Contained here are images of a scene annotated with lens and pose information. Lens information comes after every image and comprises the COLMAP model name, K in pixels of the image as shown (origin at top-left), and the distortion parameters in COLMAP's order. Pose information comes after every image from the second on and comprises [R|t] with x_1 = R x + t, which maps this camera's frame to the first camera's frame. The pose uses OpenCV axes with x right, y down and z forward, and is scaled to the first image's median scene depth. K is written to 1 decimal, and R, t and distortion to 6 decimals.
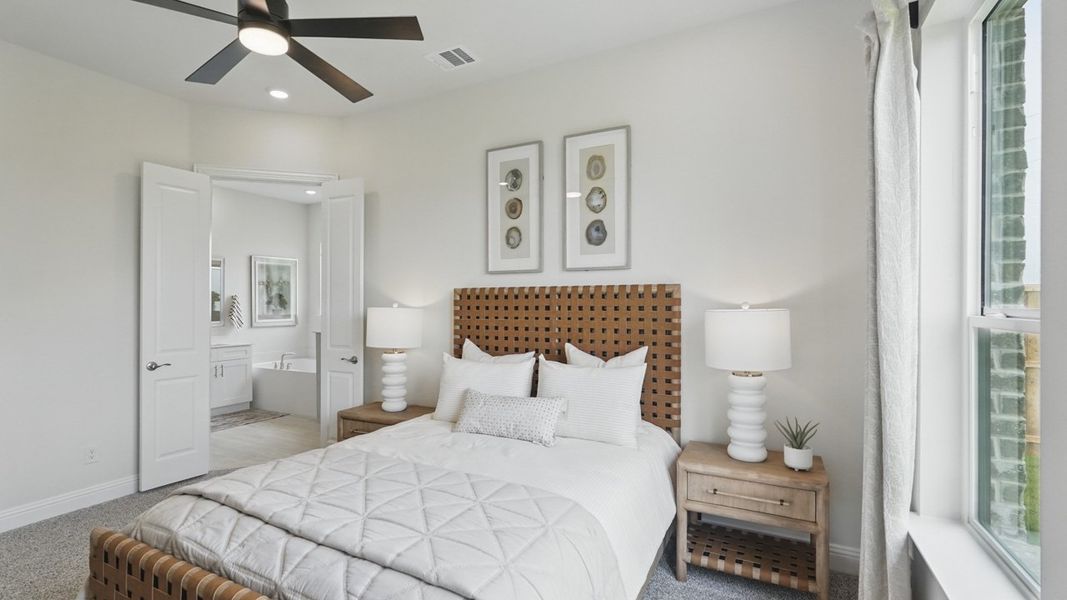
lens RADIAL K [[488.9, 0, 527.3], [0, 488.9, 314.0], [0, 0, 1]] dist [0.000795, 0.000101]
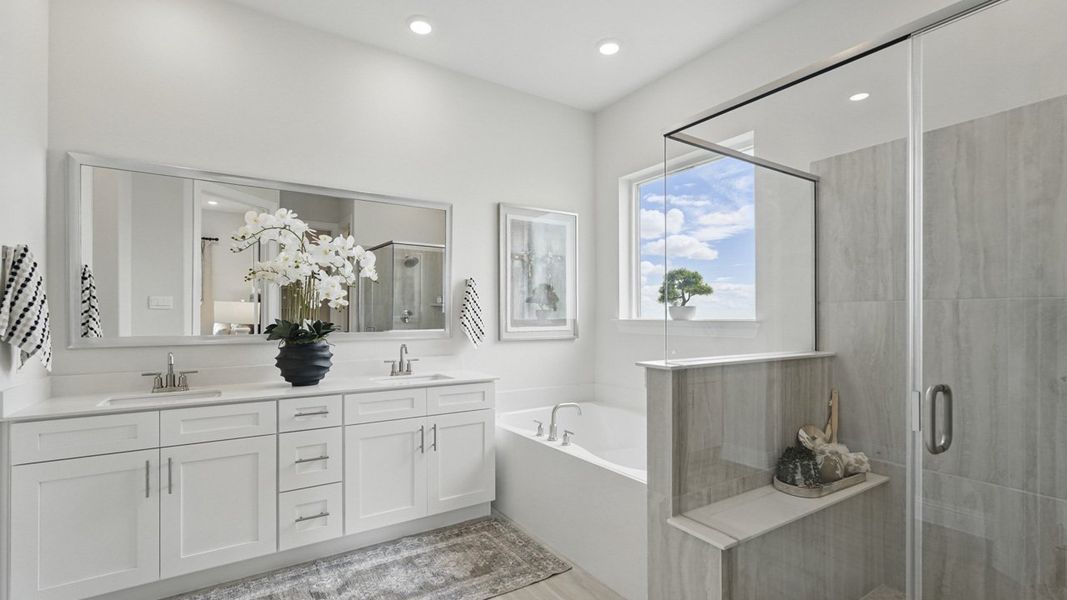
lens RADIAL K [[488.9, 0, 527.3], [0, 488.9, 314.0], [0, 0, 1]] dist [0.000795, 0.000101]
pose [[0.875346, -0.009668, -0.483400, -0.339071], [-0.004966, 0.999568, -0.028984, 0.015453], [0.483471, 0.027772, 0.874920, 0.661324]]
